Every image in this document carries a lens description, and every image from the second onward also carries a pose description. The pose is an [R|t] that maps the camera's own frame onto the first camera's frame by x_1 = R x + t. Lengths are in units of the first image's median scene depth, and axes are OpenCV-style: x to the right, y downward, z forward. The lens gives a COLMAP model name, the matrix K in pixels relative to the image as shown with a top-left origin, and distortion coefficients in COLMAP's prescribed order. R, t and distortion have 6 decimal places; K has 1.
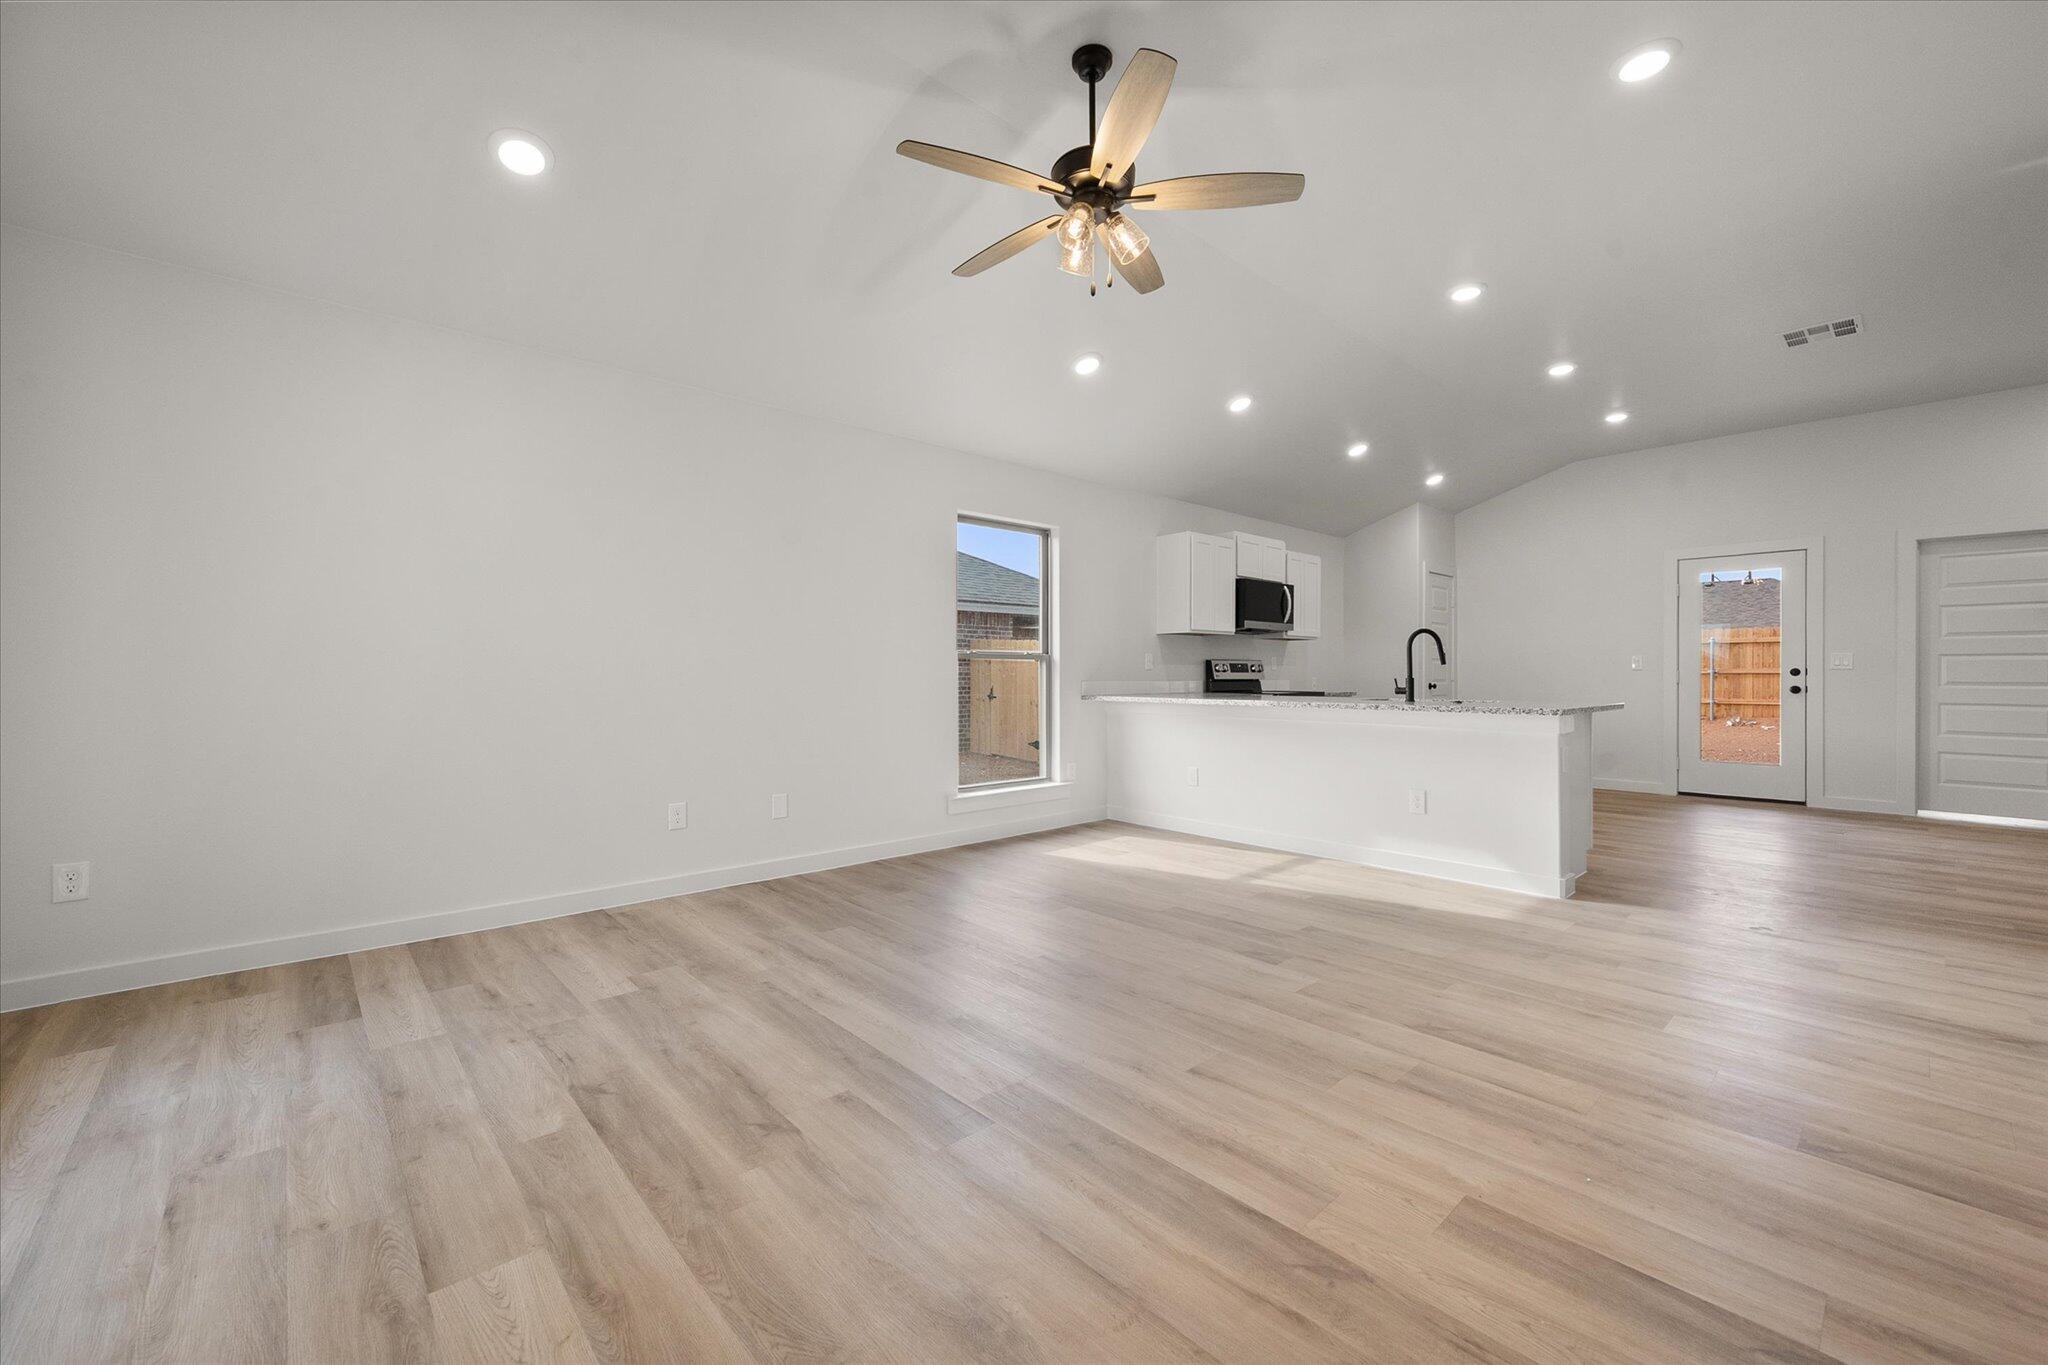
lens RADIAL K [[810.6, 0, 1024.0], [0, 810.6, 682.5], [0, 0, 1]] dist [-0.001359, 0.000158]
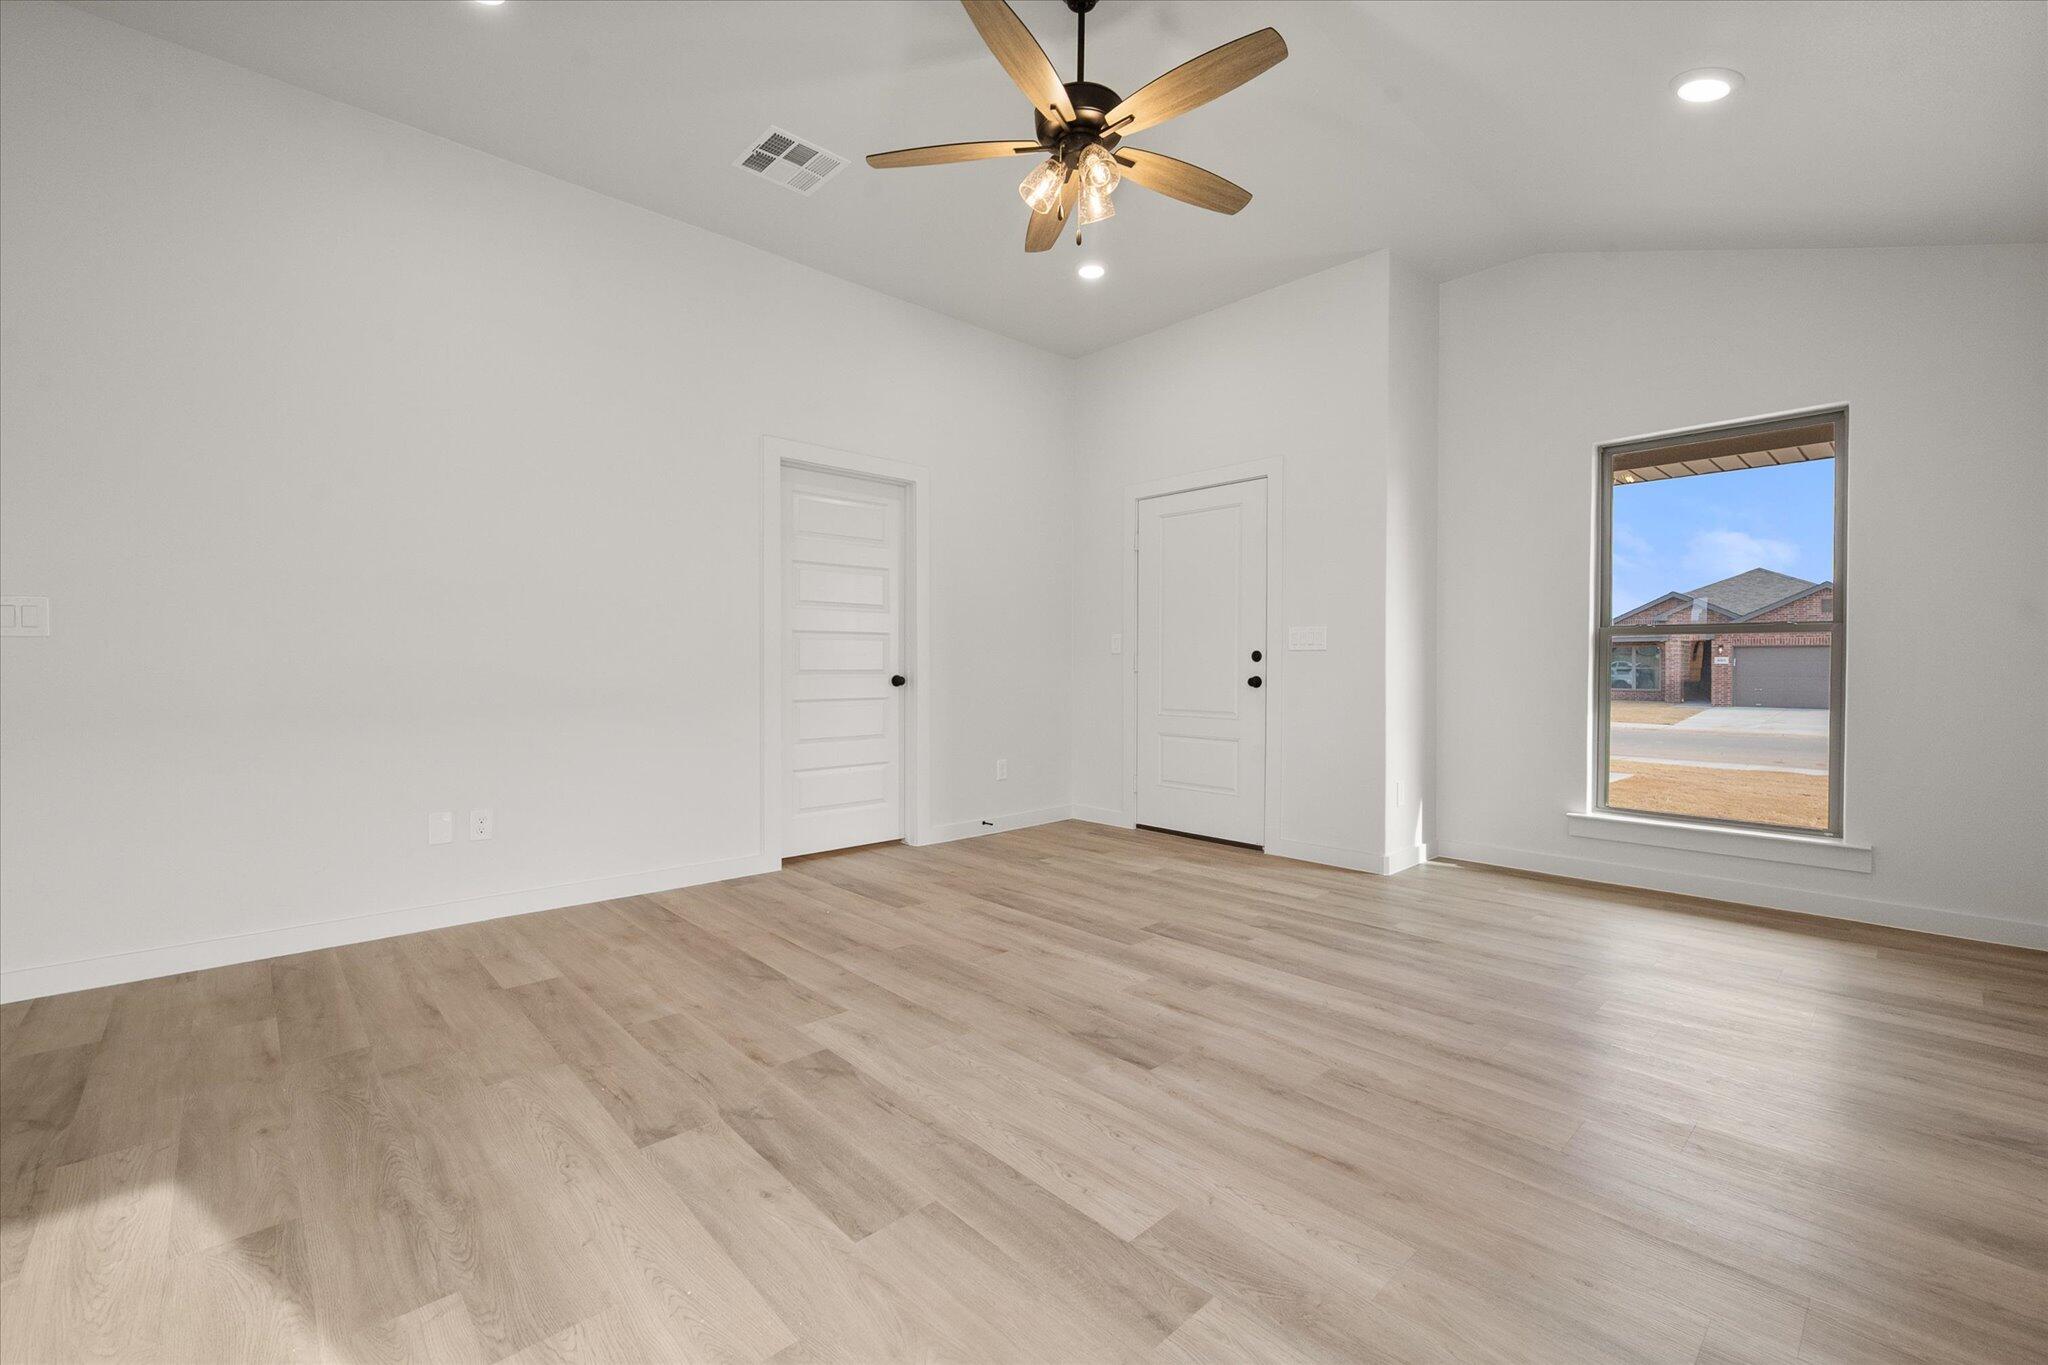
lens RADIAL K [[858.9, 0, 1028.6], [0, 858.9, 674.5], [0, 0, 1]] dist [-0.001160, -0.000119]
pose [[-0.999807, -0.001162, -0.019606, 0.142605], [-0.001548, 0.999805, 0.019681, -0.003469], [0.019579, 0.019708, -0.999614, 1.759799]]
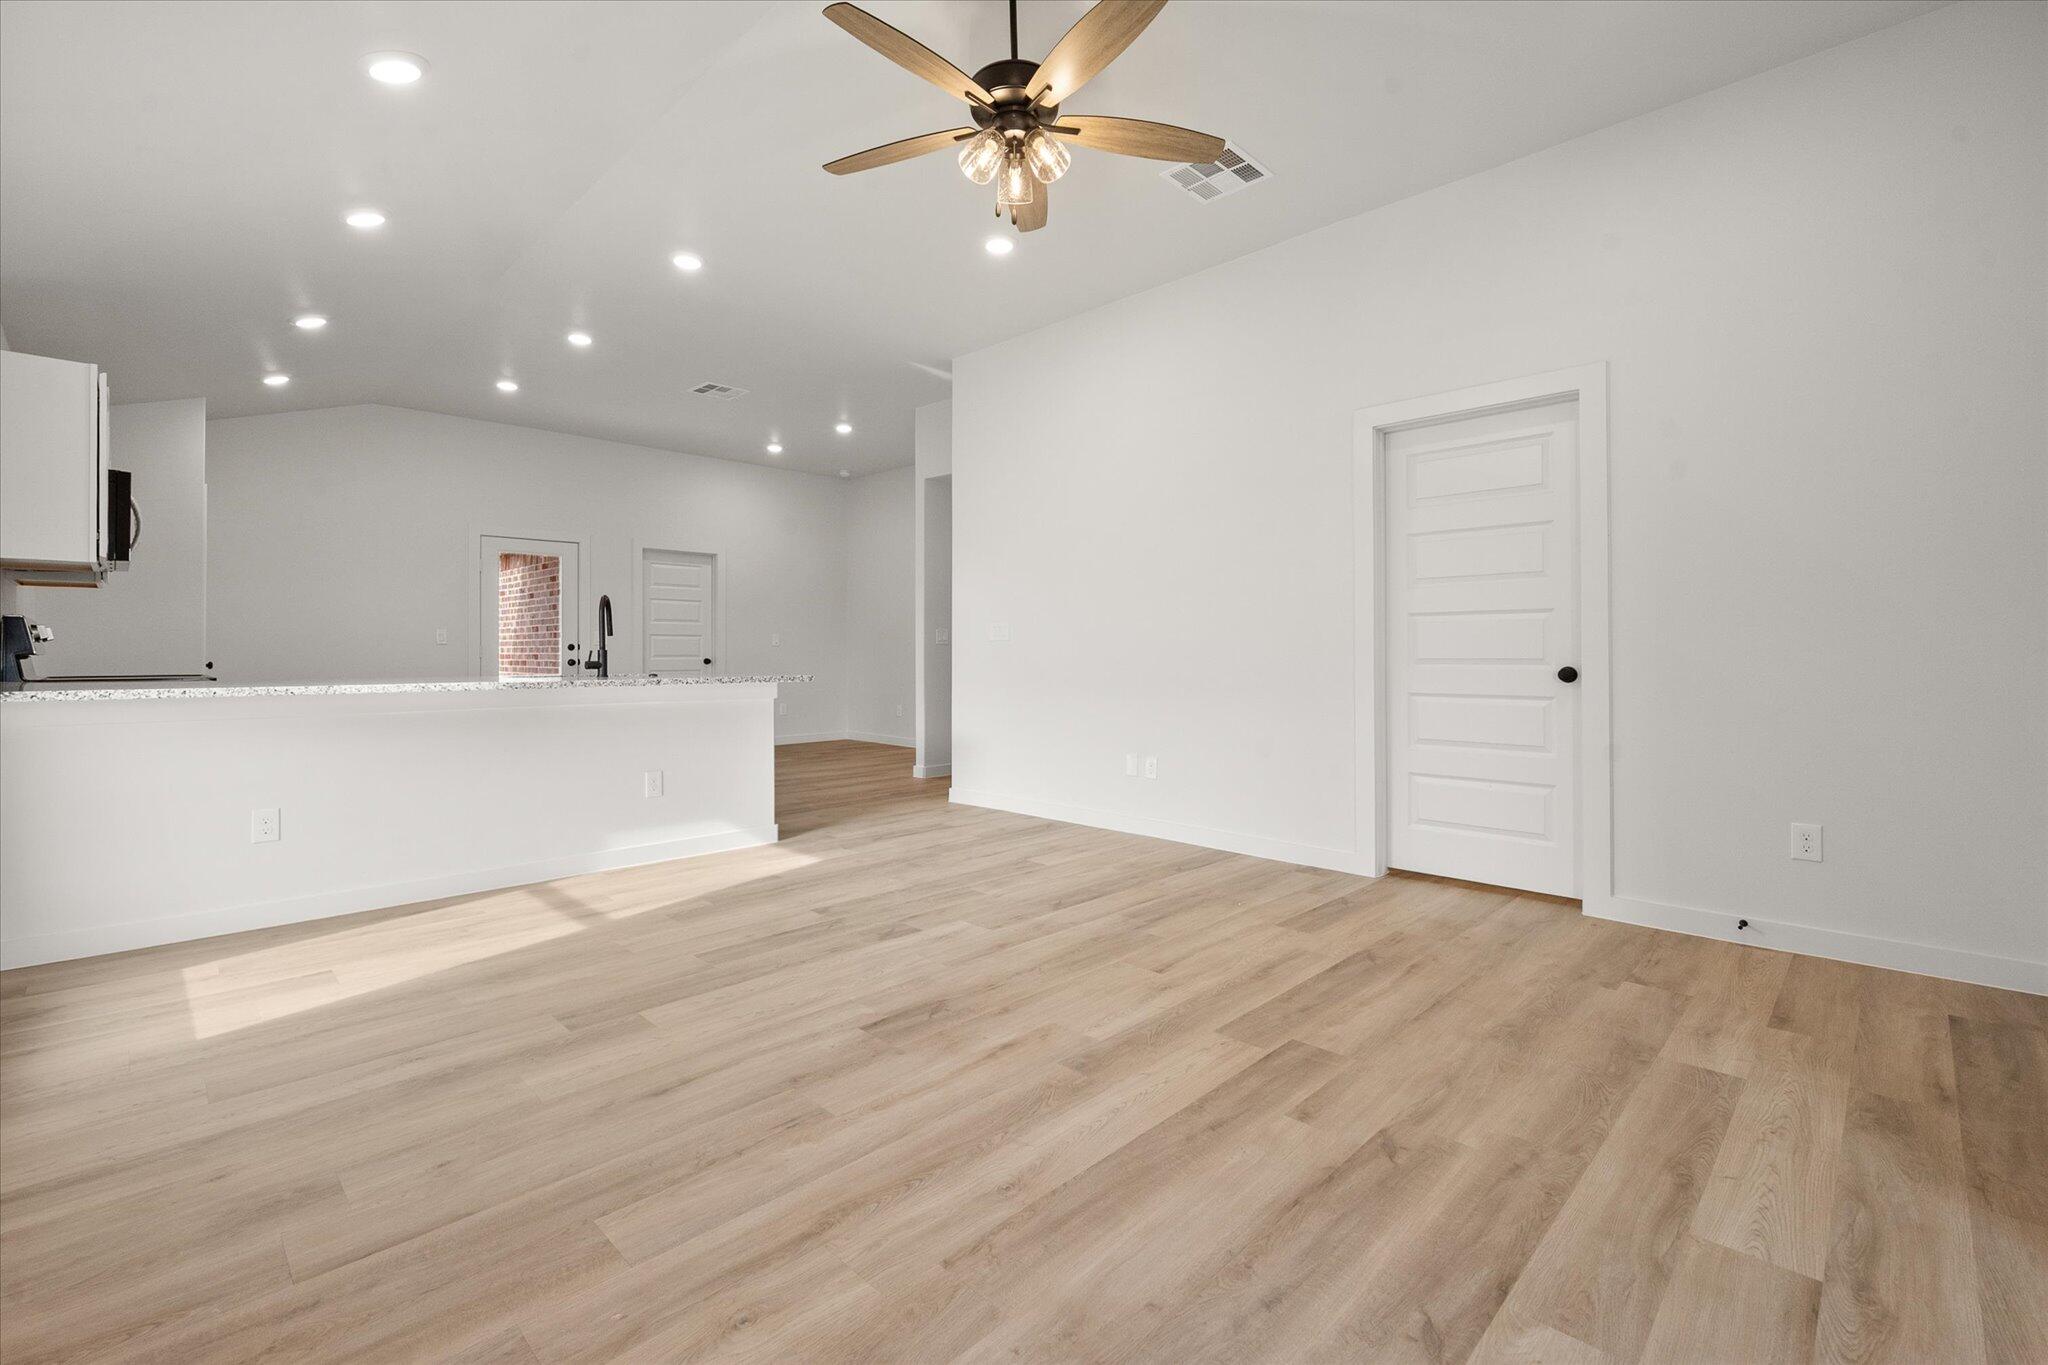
lens RADIAL K [[900.5, 0, 1024.5], [0, 900.5, 644.8], [0, 0, 1]] dist [0.001834, 0.001280]
pose [[-0.052416, 0.009231, 0.998583, -0.816808], [0.010852, 0.999903, -0.008673, 0.003767], [-0.998566, 0.010382, -0.052511, 0.923631]]
